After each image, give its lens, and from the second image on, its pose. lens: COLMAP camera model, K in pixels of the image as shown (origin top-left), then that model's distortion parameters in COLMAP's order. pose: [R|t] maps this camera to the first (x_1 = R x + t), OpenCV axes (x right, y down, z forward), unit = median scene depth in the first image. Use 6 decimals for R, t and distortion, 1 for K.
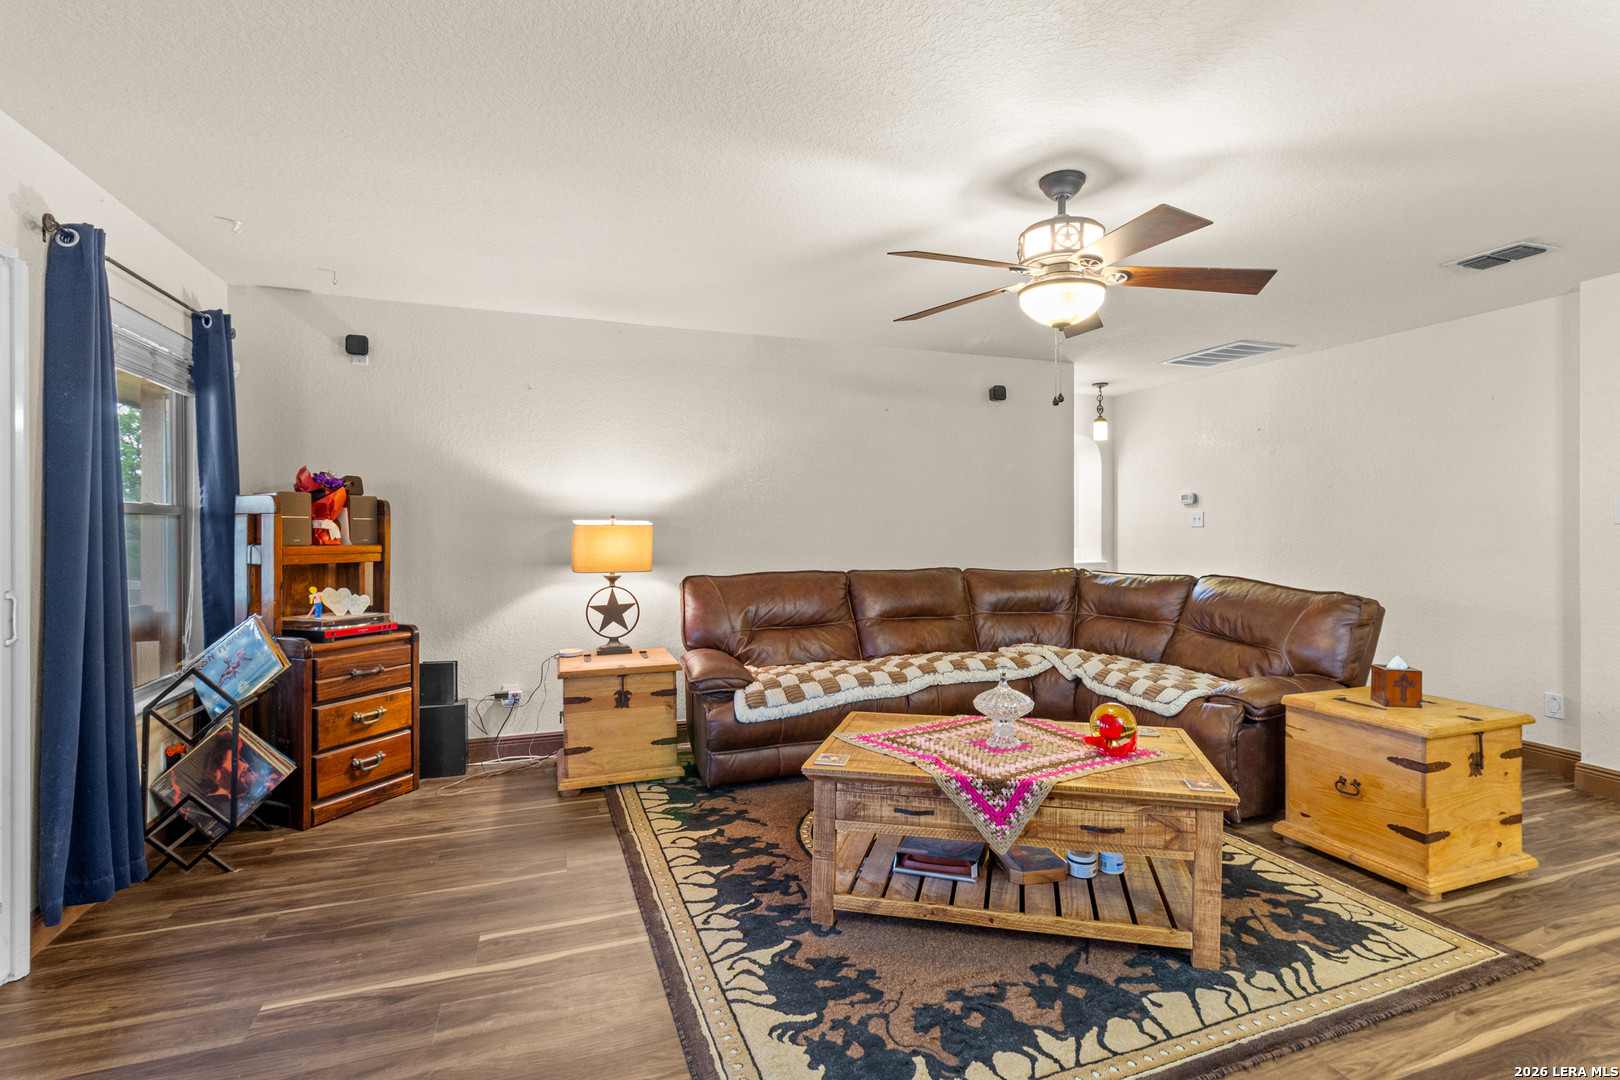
lens RADIAL K [[786.2, 0, 844.6], [0, 786.2, 531.4], [0, 0, 1]] dist [0.010395, 0.001029]
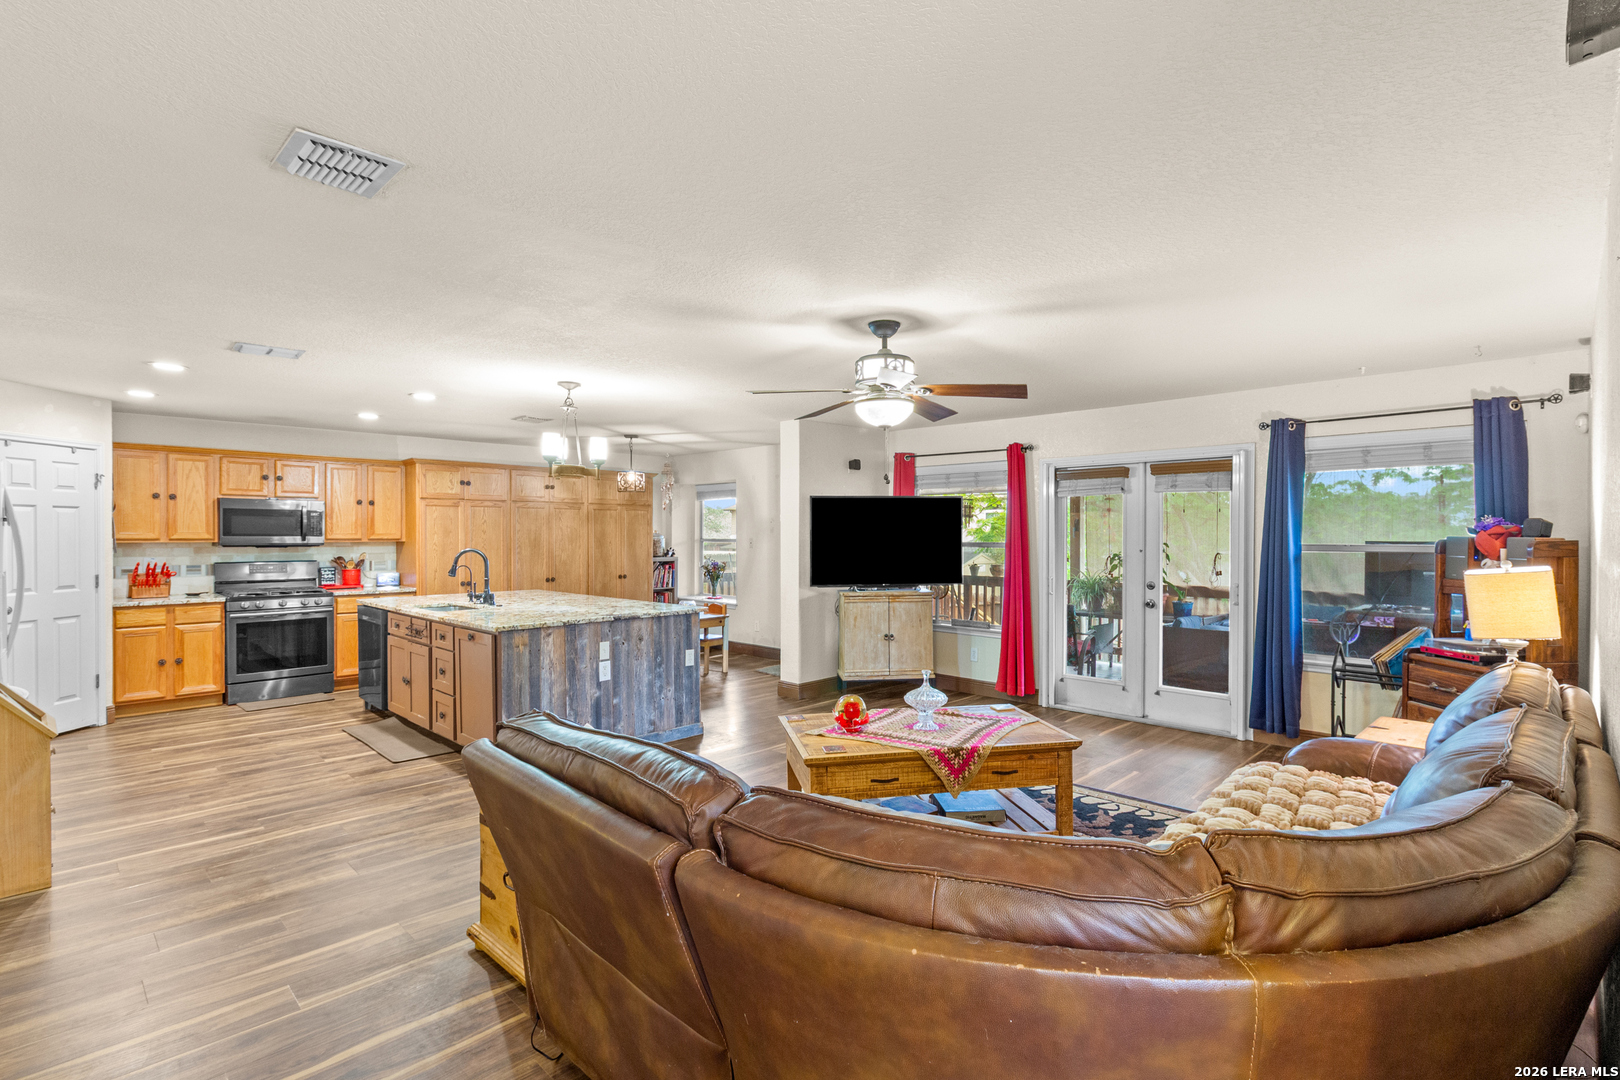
lens RADIAL K [[757.3, 0, 839.9], [0, 757.3, 540.5], [0, 0, 1]] dist [0.005121, 0.000263]
pose [[-0.904124, 0.002848, -0.427262, 0.658520], [-0.002612, 0.999922, 0.012192, -0.051577], [0.427263, 0.012139, -0.904046, 1.536951]]
